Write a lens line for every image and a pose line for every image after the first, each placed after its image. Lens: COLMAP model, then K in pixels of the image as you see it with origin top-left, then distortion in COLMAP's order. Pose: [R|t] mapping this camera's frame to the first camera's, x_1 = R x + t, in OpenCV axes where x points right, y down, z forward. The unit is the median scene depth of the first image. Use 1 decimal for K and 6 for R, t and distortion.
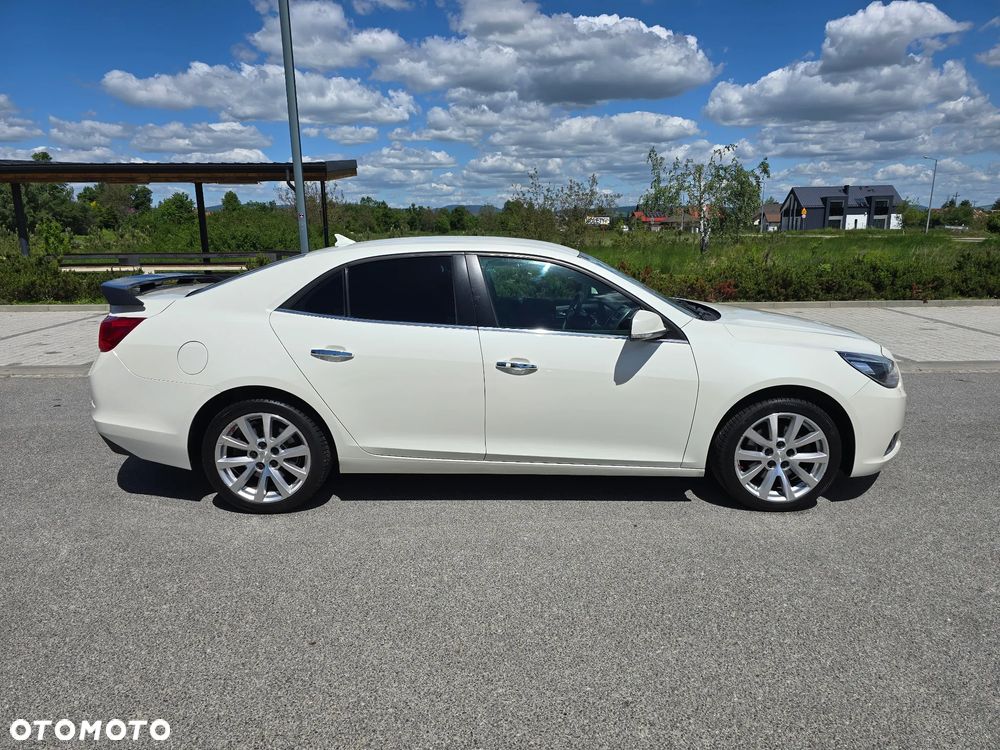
lens RADIAL K [[672.6, 0, 499.3], [0, 672.6, 367.6], [0, 0, 1]] dist [0.049287, -0.040076]
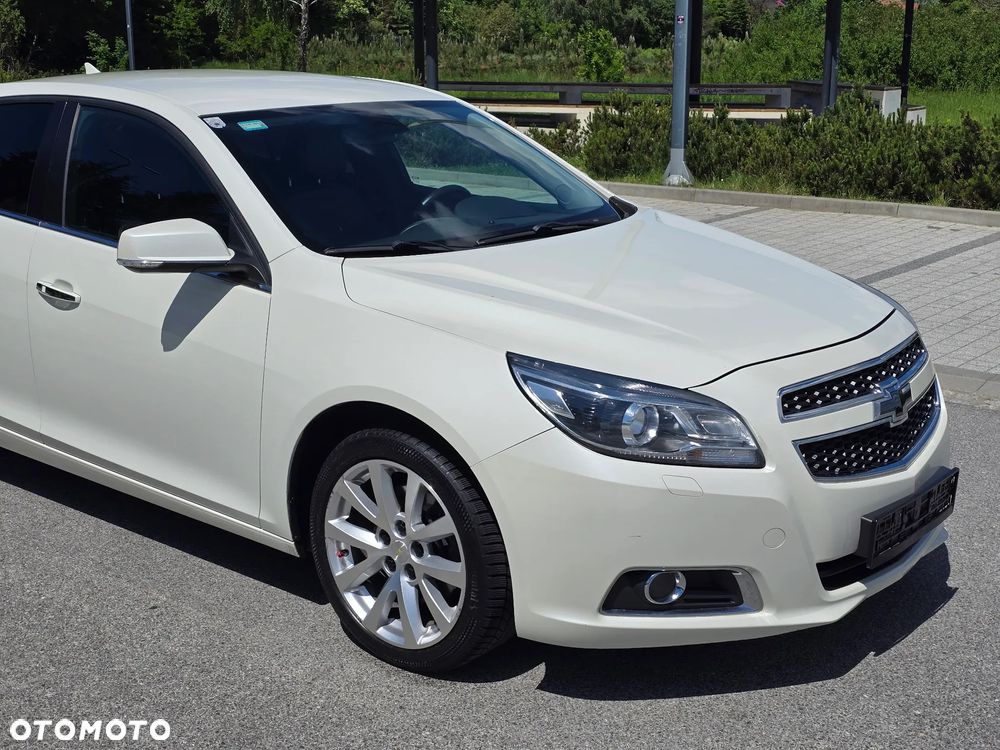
lens RADIAL K [[1341.3, 0, 506.5], [0, 1341.3, 366.5], [0, 0, 1]] dist [0.067702, 0.000000]
pose [[0.768411, 0.156586, -0.620505, 1.038758], [-0.132991, 0.987508, 0.084509, -0.088377], [0.625986, 0.017584, 0.779636, 0.304954]]
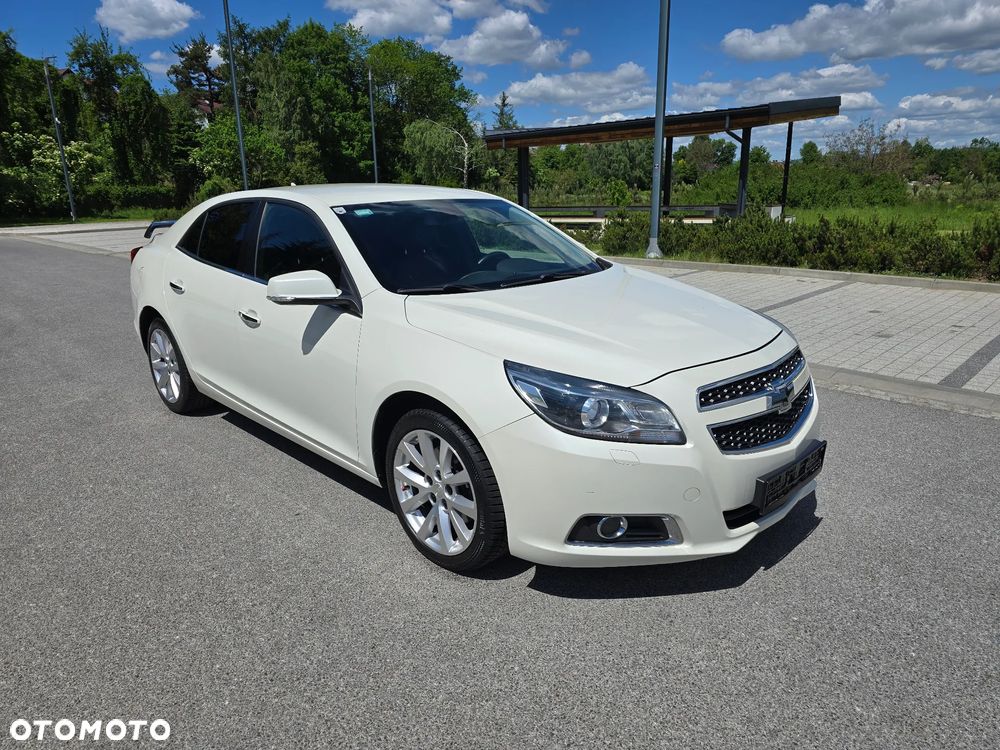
lens RADIAL K [[672.6, 0, 497.1], [0, 672.6, 373.6], [0, 0, 1]] dist [0.049287, -0.040076]
pose [[0.696202, 0.182644, -0.694222, 0.931177], [-0.131503, 0.983174, 0.126786, -0.090405], [0.705698, 0.003024, 0.708506, 0.535559]]
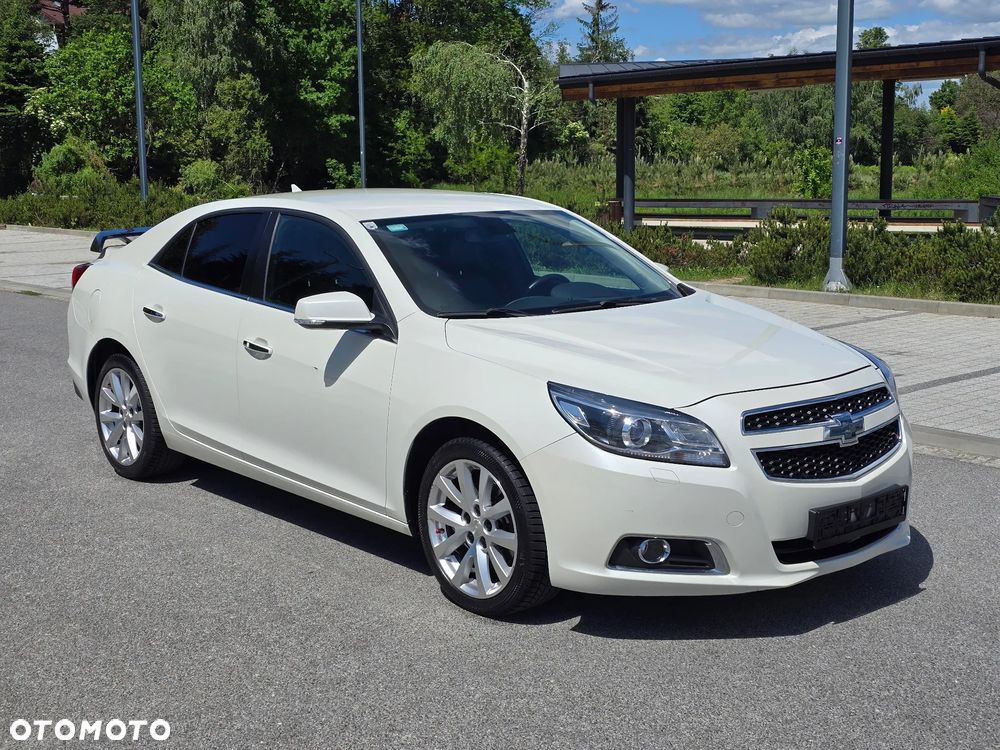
lens RADIAL K [[1341.3, 0, 499.6], [0, 1341.3, 352.1], [0, 0, 1]] dist [0.067702, 0.000000]
pose [[0.649157, 0.106386, -0.753178, 1.400472], [-0.146944, 0.989059, 0.013053, -0.059679], [0.746326, 0.102202, 0.657687, 0.133051]]
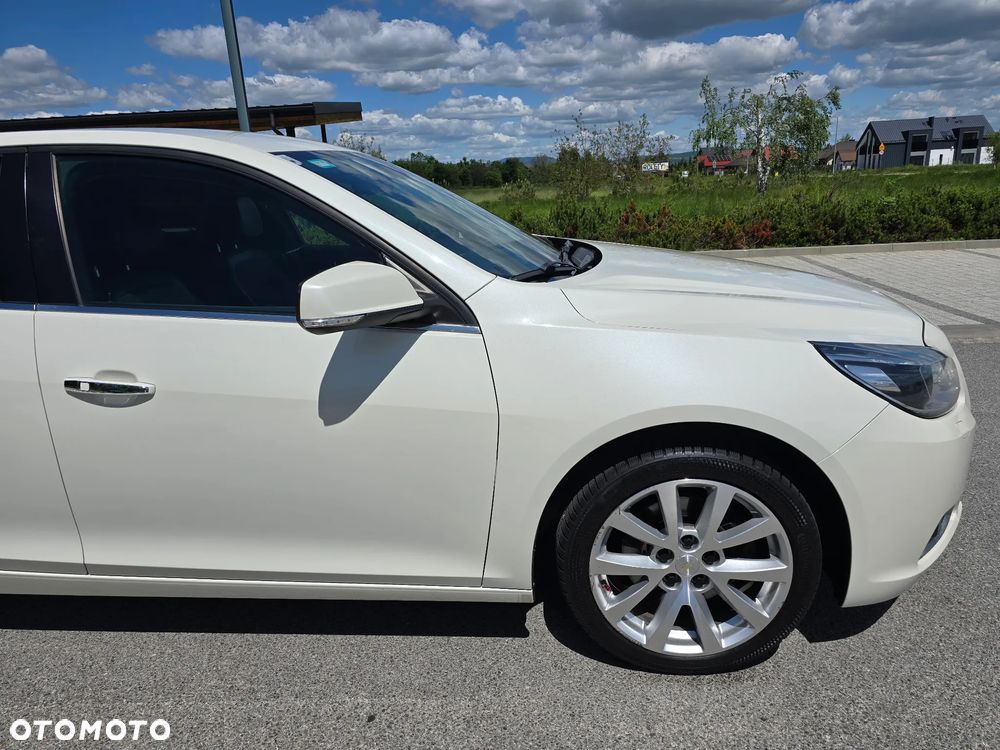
lens RADIAL K [[672.6, 0, 507.5], [0, 672.6, 376.0], [0, 0, 1]] dist [0.049287, -0.040076]
pose [[0.996747, -0.014208, -0.079336, 0.326928], [0.020233, 0.996927, 0.075673, -0.039379], [0.078017, -0.077032, 0.993972, 0.529106]]
